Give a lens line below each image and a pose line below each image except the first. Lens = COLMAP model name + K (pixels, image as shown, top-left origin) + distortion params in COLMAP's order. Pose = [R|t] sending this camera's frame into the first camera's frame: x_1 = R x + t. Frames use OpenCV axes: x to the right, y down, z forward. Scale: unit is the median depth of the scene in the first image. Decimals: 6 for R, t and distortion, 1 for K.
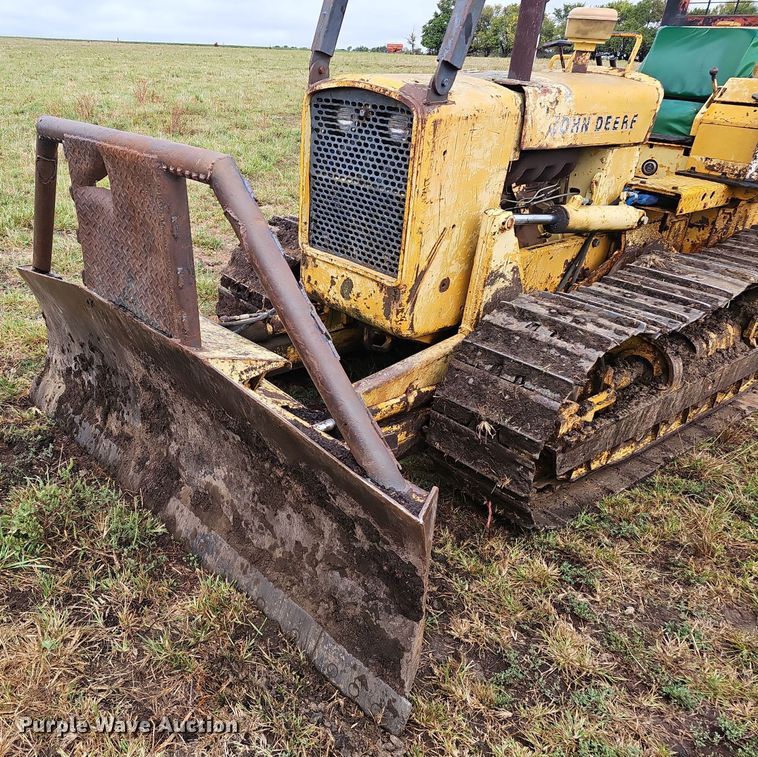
lens RADIAL K [[683.7, 0, 246.0], [0, 683.7, 393.1], [0, 0, 1]] dist [0.082703, -0.070693]
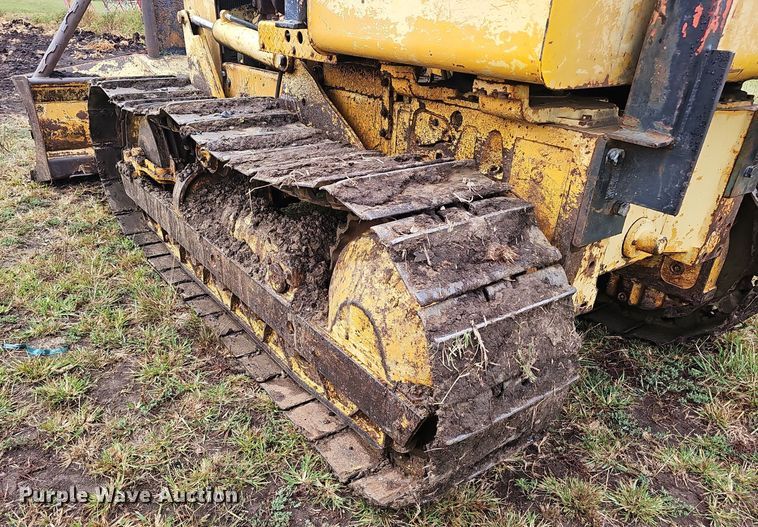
lens RADIAL K [[548.4, 0, 352.8], [0, 548.4, 307.4], [0, 0, 1]] dist [0.057131, -0.043830]
pose [[-0.018230, 0.443831, -0.895925, 1.633547], [-0.484970, 0.779679, 0.396112, -0.399222], [0.874341, 0.441718, 0.201031, 1.318998]]
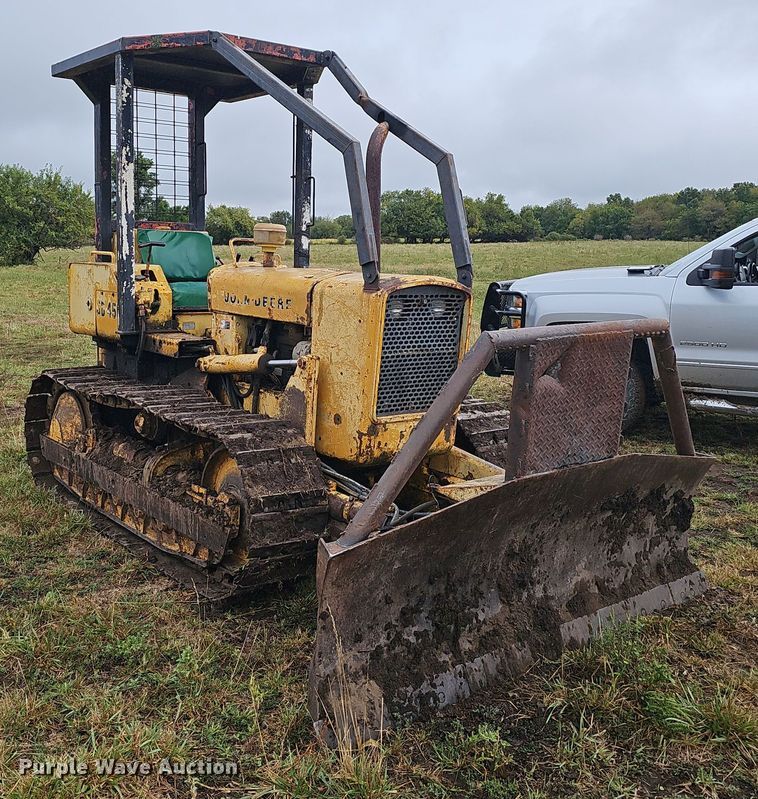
lens RADIAL K [[883.8, 0, 297.4], [0, 883.8, 355.4], [0, 0, 1]] dist [0.047793, 0.000000]
pose [[0.010267, -0.151920, 0.988339, -1.506044], [0.433475, 0.891370, 0.132511, -0.630534], [-0.901107, 0.427060, 0.075006, 1.112646]]
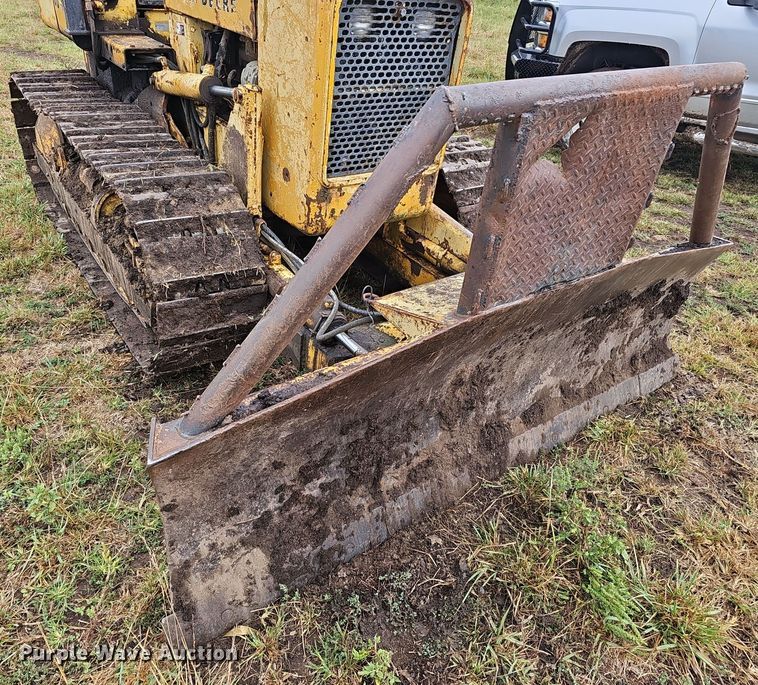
lens RADIAL K [[595.6, 0, 367.1], [0, 595.6, 350.9], [0, 0, 1]] dist [0.070396, -0.057363]
pose [[0.040732, -0.574946, 0.817177, -0.765721], [0.391041, 0.761793, 0.516487, -0.487890], [-0.919471, 0.298513, 0.255856, 0.949300]]
